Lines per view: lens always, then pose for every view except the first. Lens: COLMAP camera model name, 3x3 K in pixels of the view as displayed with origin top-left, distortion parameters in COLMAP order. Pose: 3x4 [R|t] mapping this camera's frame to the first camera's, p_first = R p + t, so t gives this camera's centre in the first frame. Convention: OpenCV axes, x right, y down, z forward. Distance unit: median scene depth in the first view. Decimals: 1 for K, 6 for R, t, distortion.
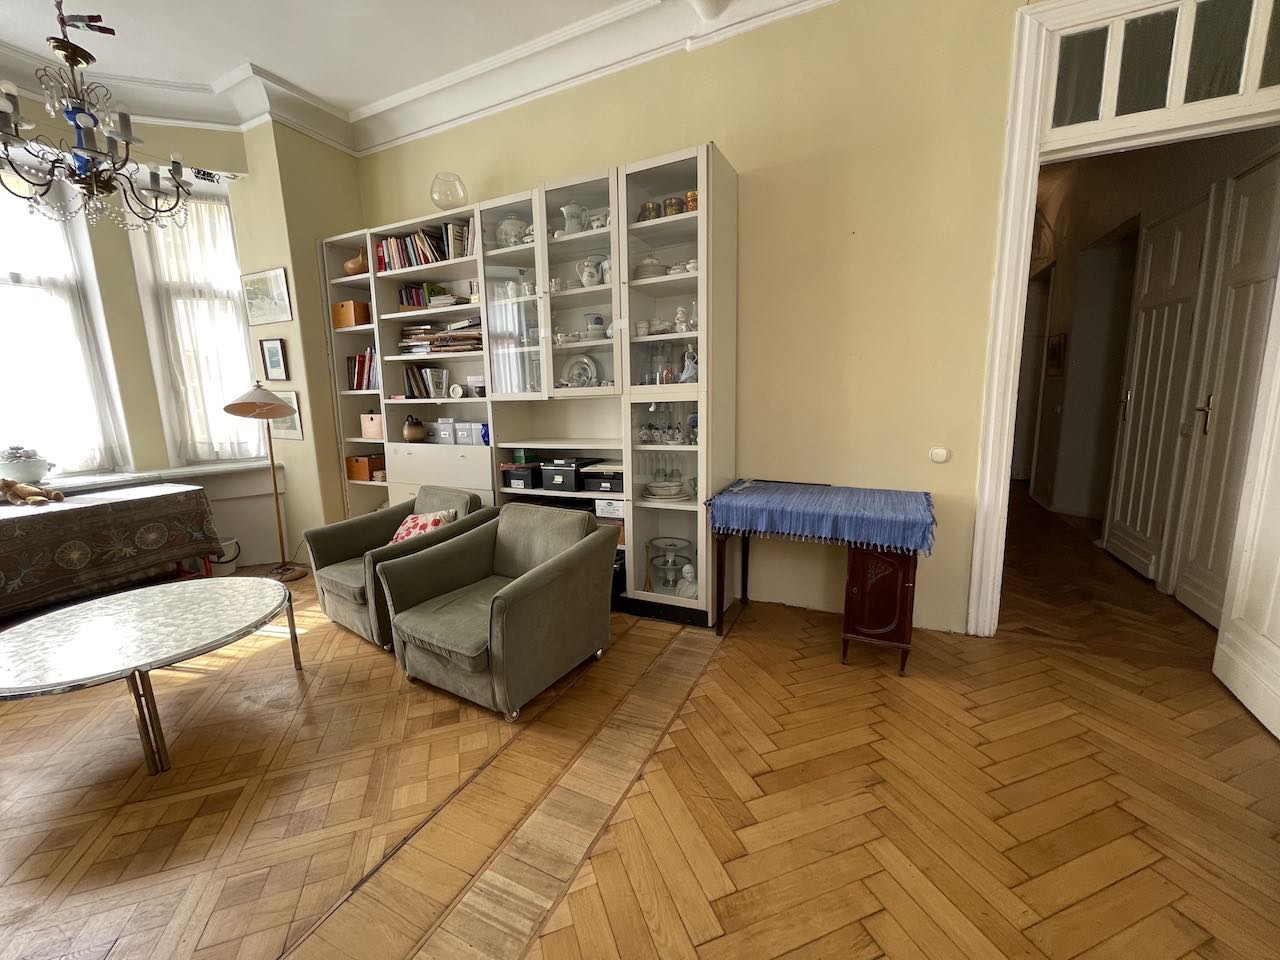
lens RADIAL K [[516.9, 0, 631.8], [0, 516.9, 482.9], [0, 0, 1]] dist [-0.000255, -0.000890]
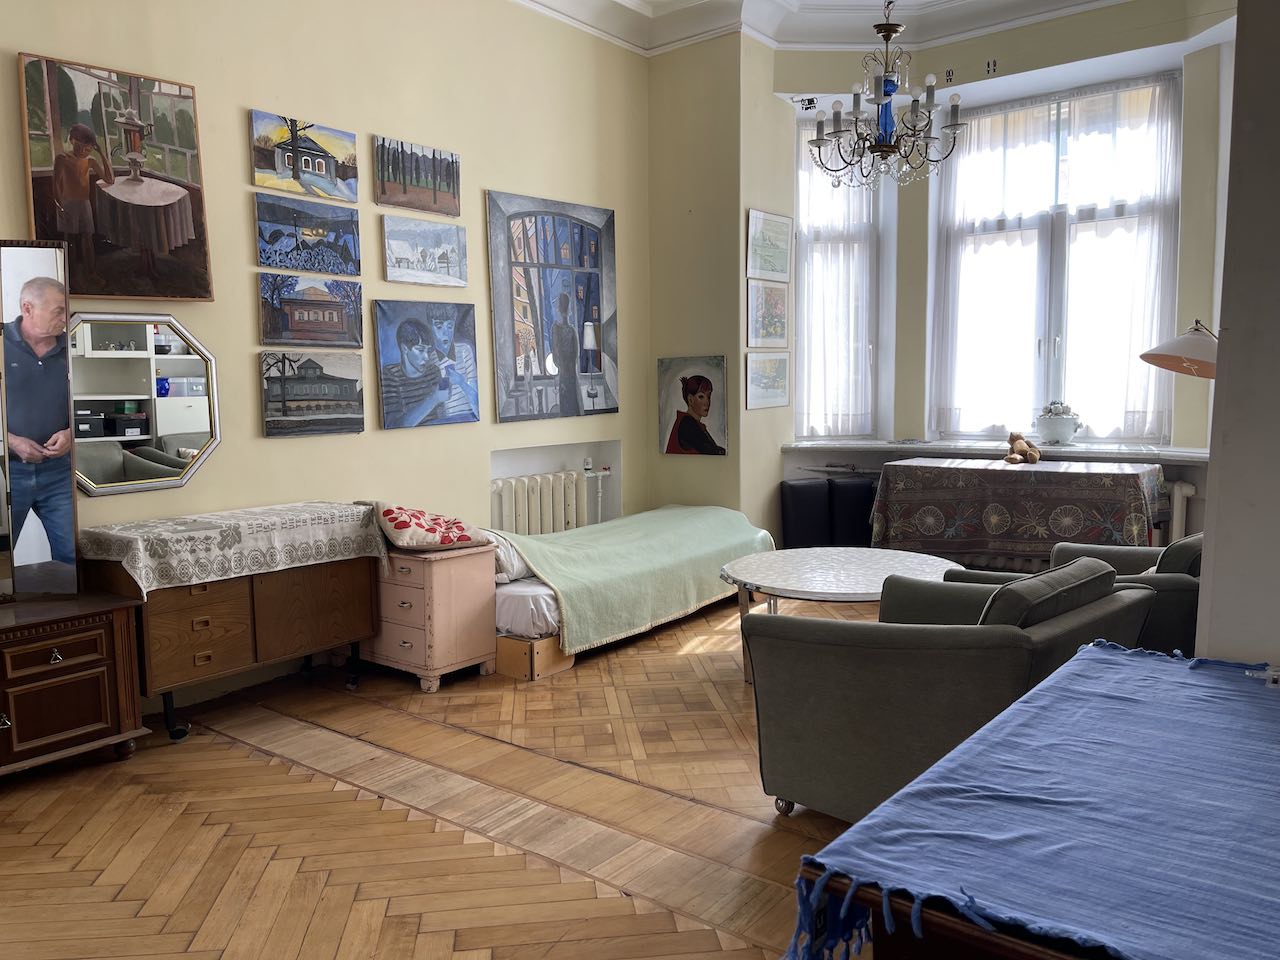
lens RADIAL K [[970.2, 0, 638.5], [0, 970.2, 475.5], [0, 0, 1]] dist [0.058252, -0.068397]
pose [[-0.218755, 0.124018, -0.967867, 0.650895], [-0.143767, 0.976969, 0.157679, -0.105836], [0.965131, 0.173640, -0.195887, 0.623379]]
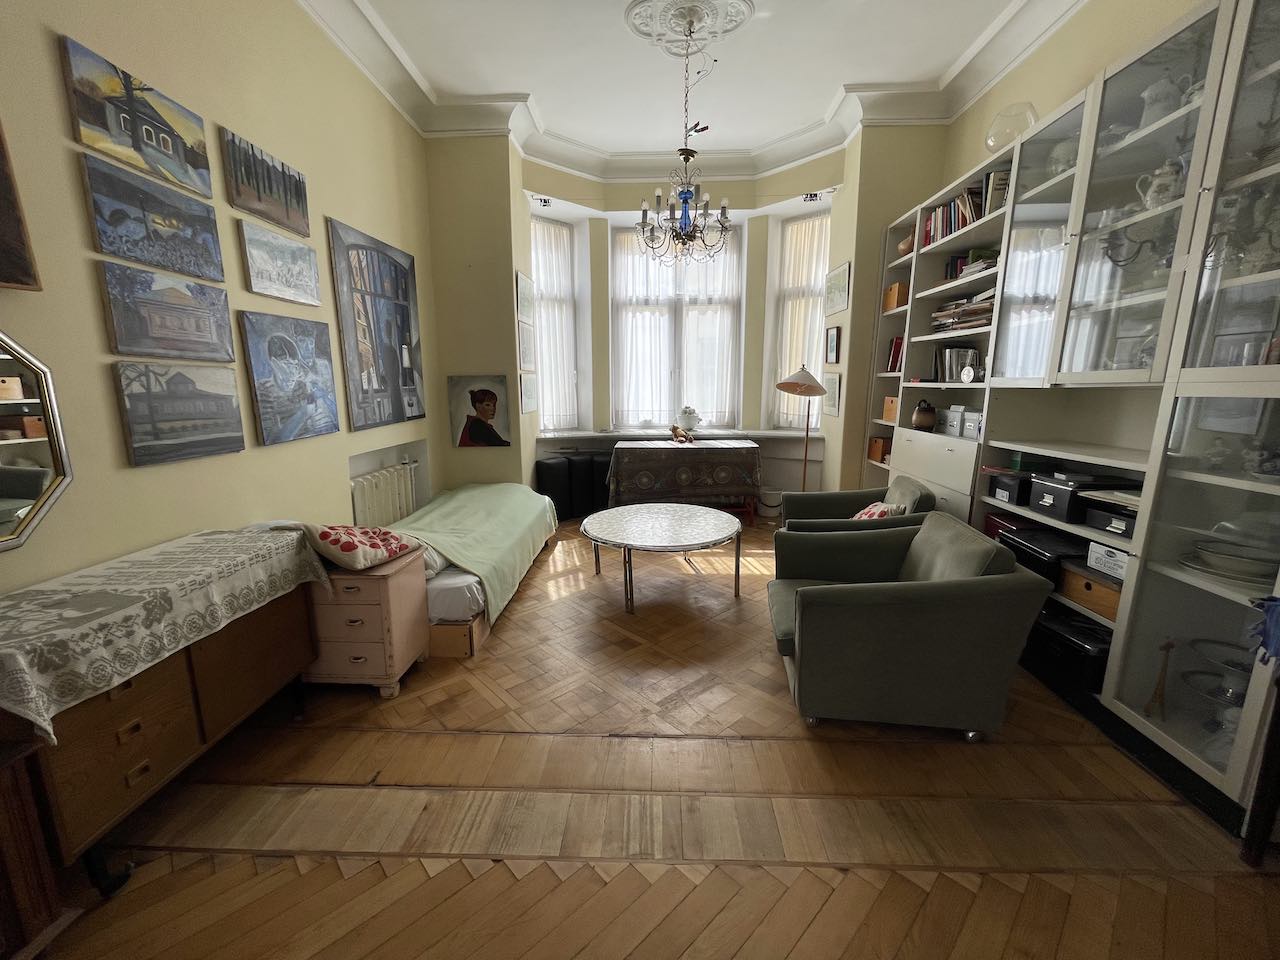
lens RADIAL K [[516.9, 0, 635.5], [0, 516.9, 480.7], [0, 0, 1]] dist [-0.000255, -0.000890]
pose [[0.398631, 0.191405, -0.896915, 0.255942], [-0.161715, 0.977325, 0.136691, -0.036458], [0.902741, 0.090555, 0.420545, 0.172546]]
